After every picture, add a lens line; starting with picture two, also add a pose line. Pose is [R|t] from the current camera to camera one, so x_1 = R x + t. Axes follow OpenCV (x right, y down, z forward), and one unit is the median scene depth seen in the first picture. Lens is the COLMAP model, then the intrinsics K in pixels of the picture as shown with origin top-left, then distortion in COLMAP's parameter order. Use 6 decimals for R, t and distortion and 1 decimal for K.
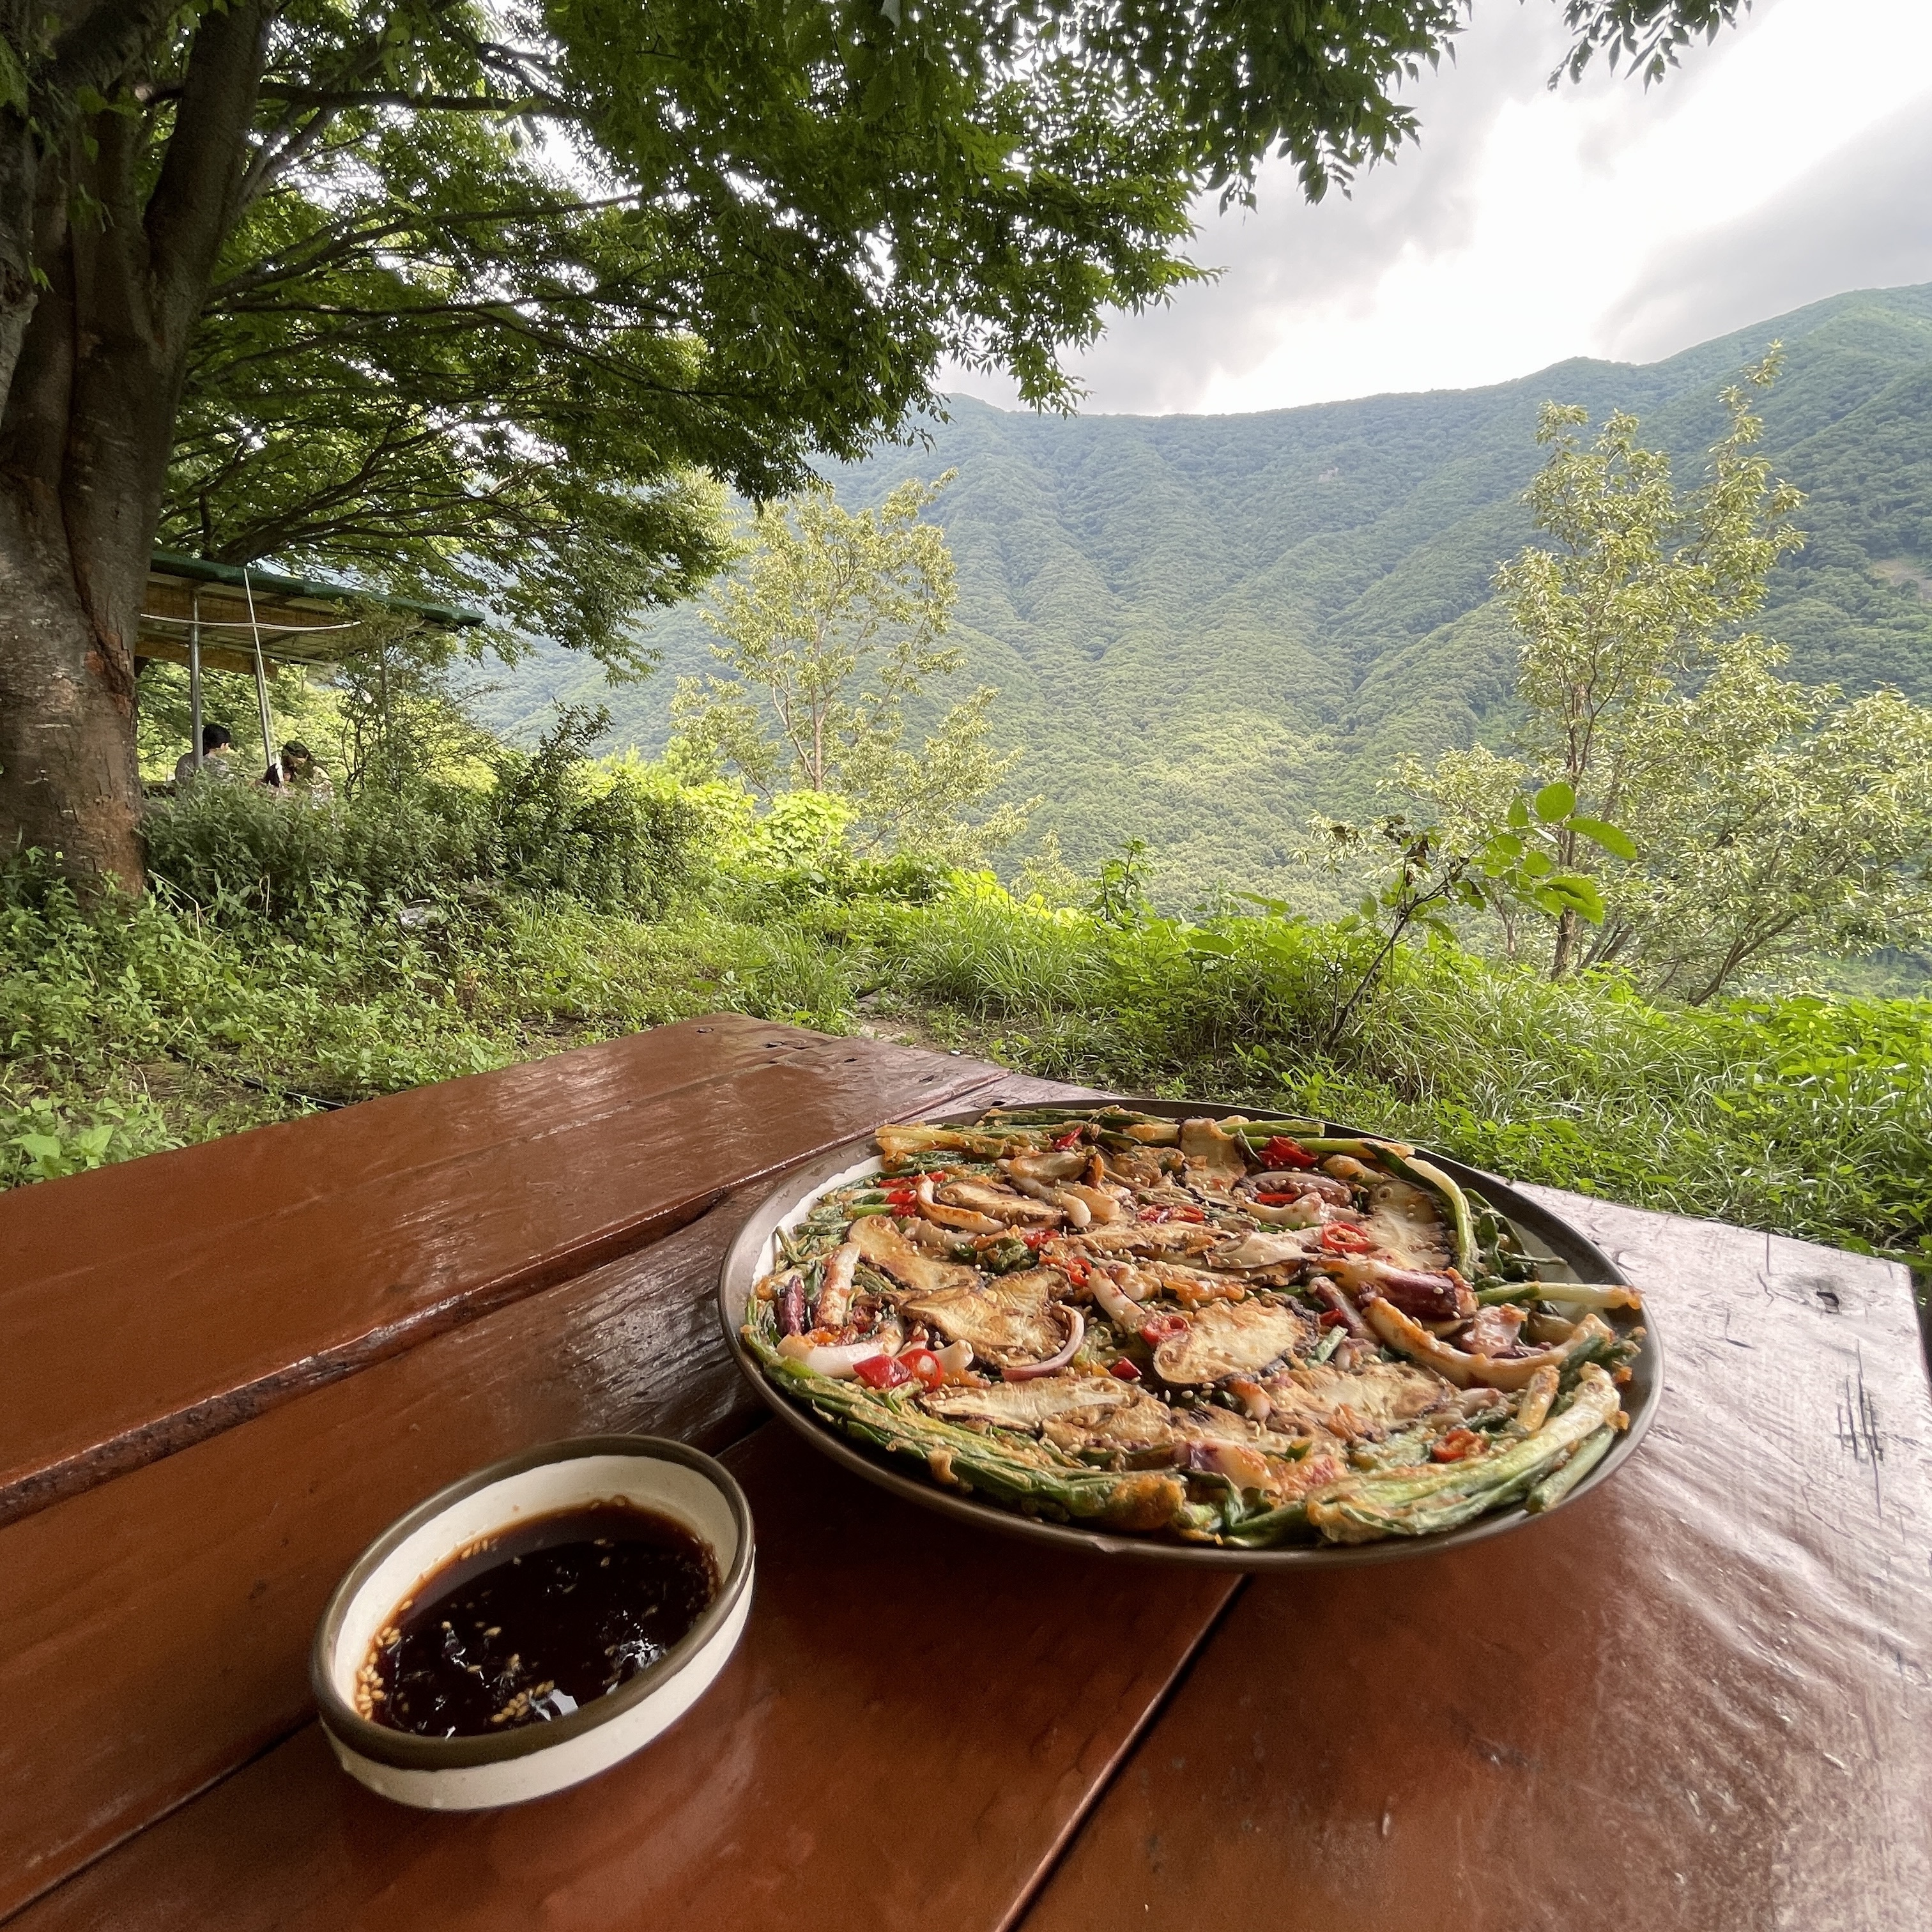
lens RADIAL K [[1019.8, 0, 966.0], [0, 1019.8, 966.0], [0, 0, 1]] dist [0.020575, -0.031986]
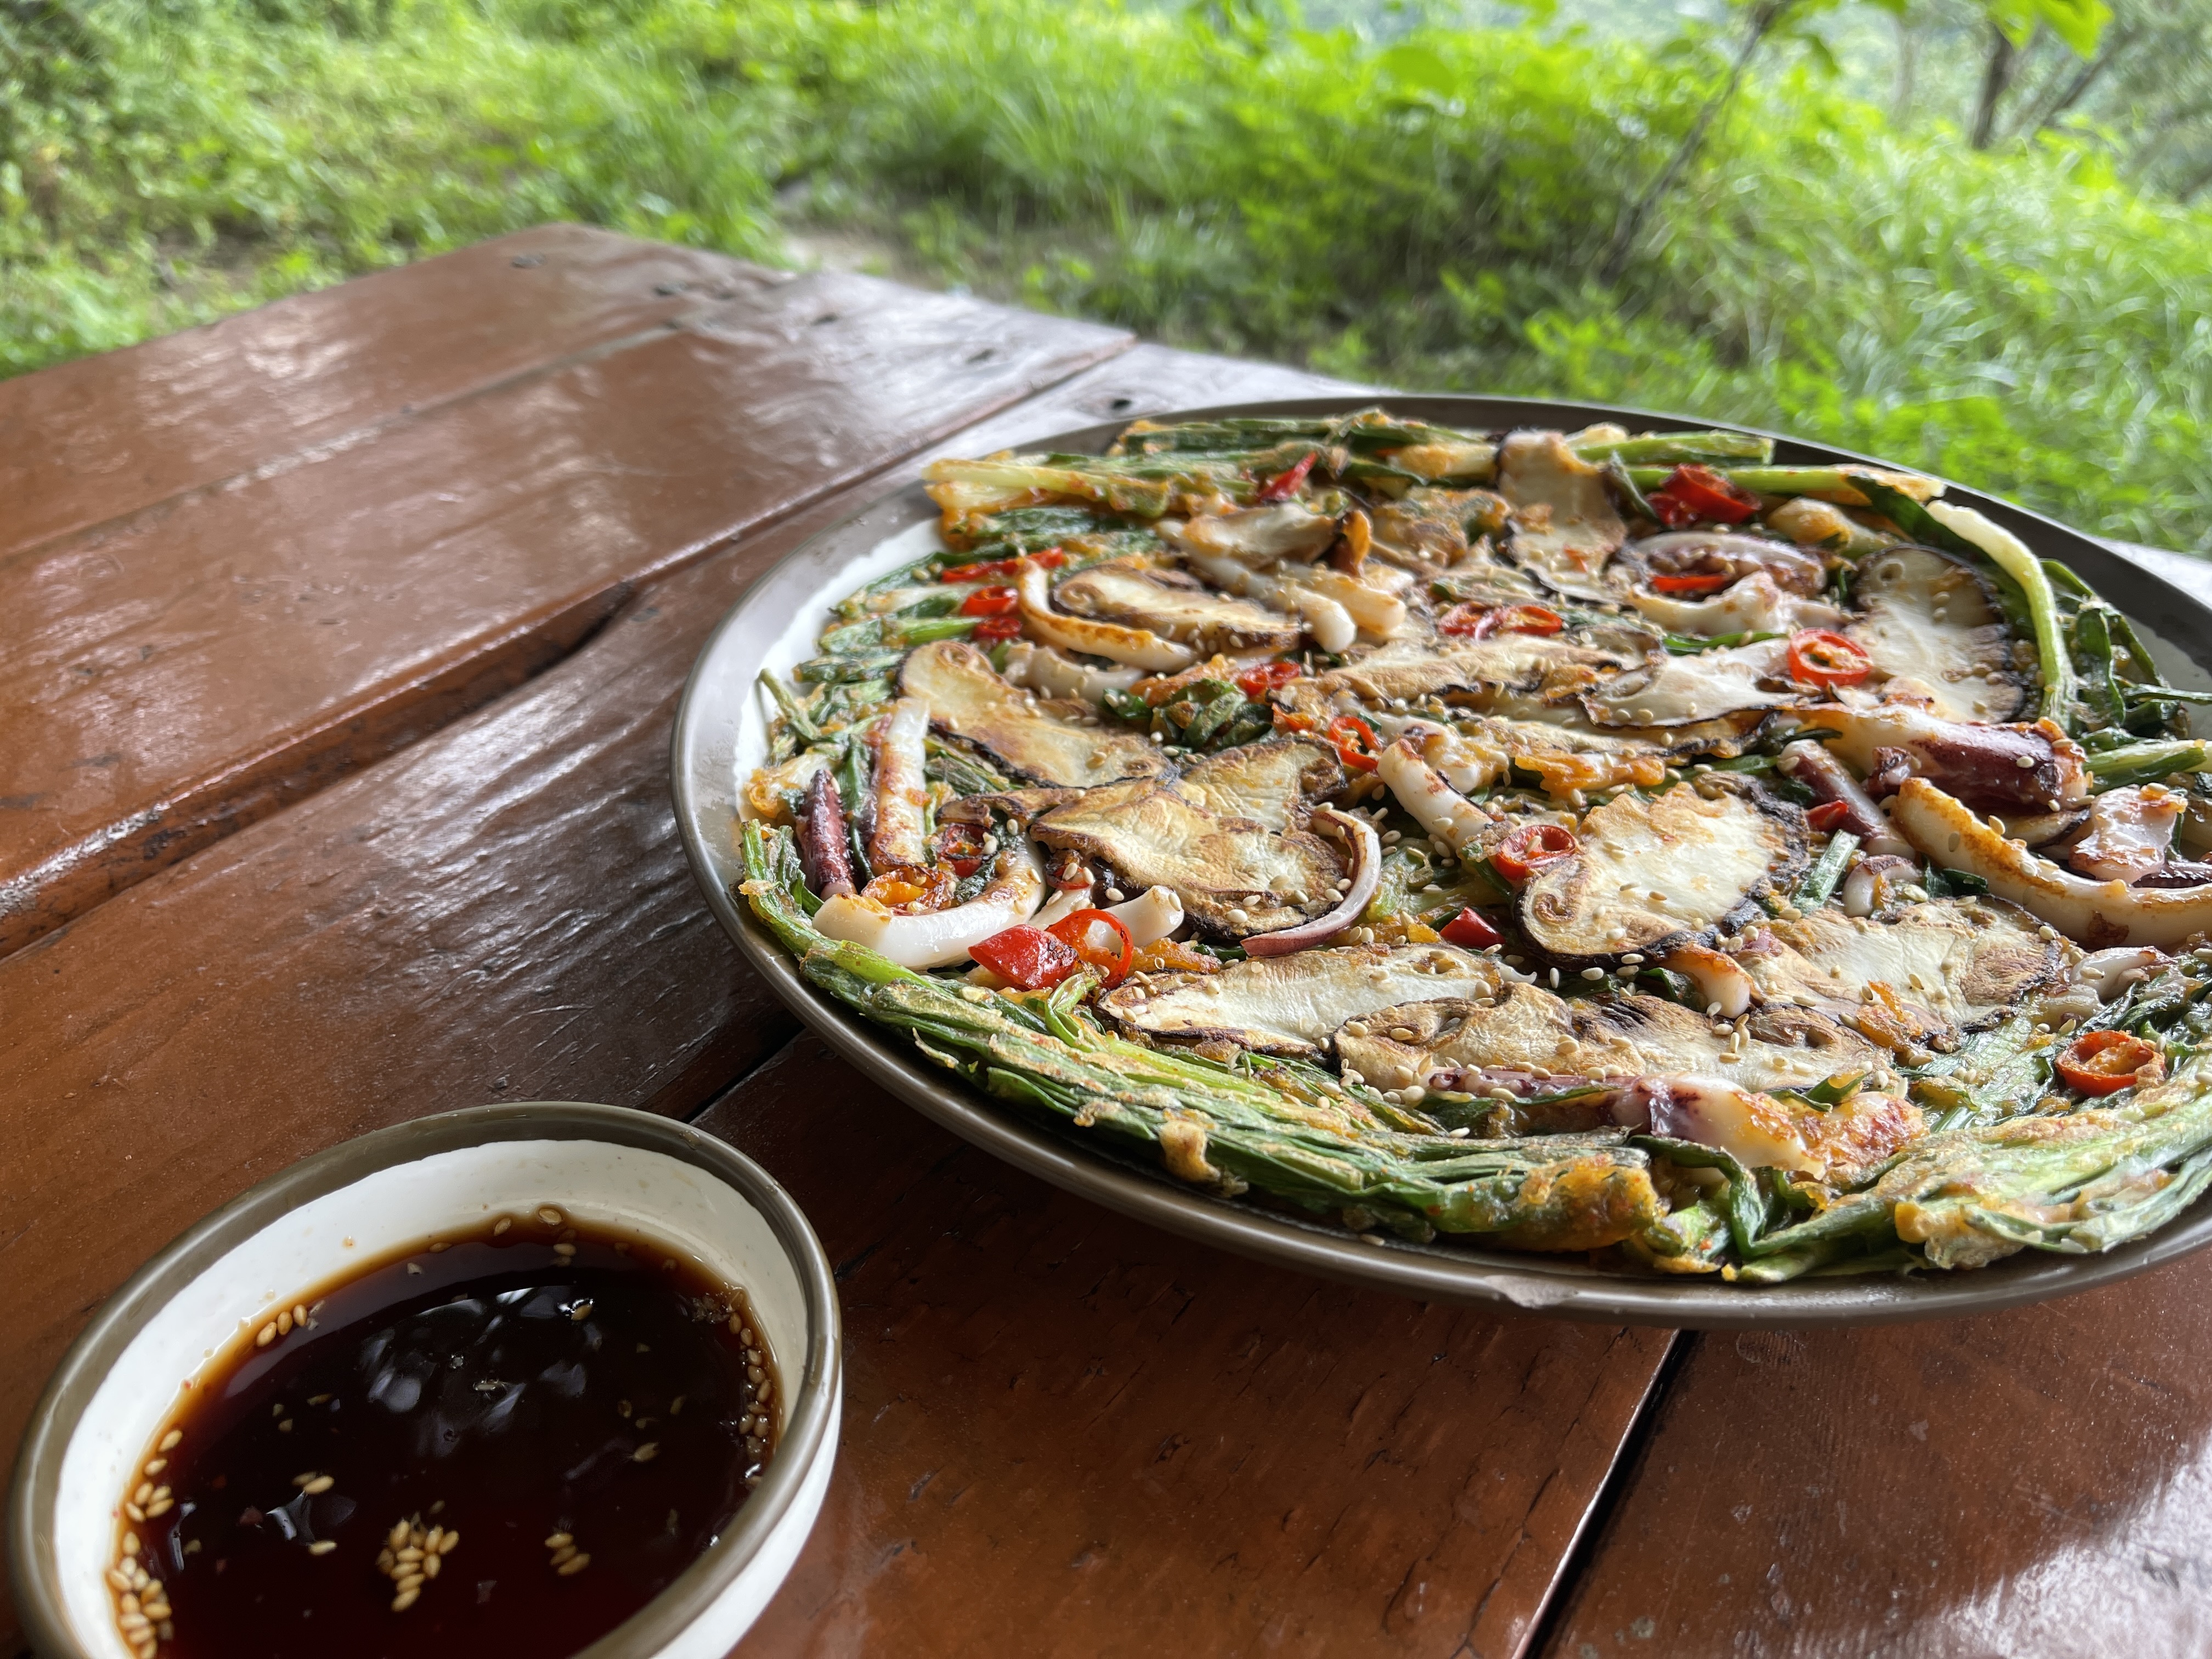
lens RADIAL K [[1705.2, 0, 1106.0], [0, 1705.2, 829.5], [0, 0, 1]] dist [0.060496, -0.117665]
pose [[0.997160, -0.032537, 0.067923, -0.075545], [0.004352, 0.925251, 0.379330, 0.004340], [-0.075188, -0.377957, 0.922765, 0.167821]]
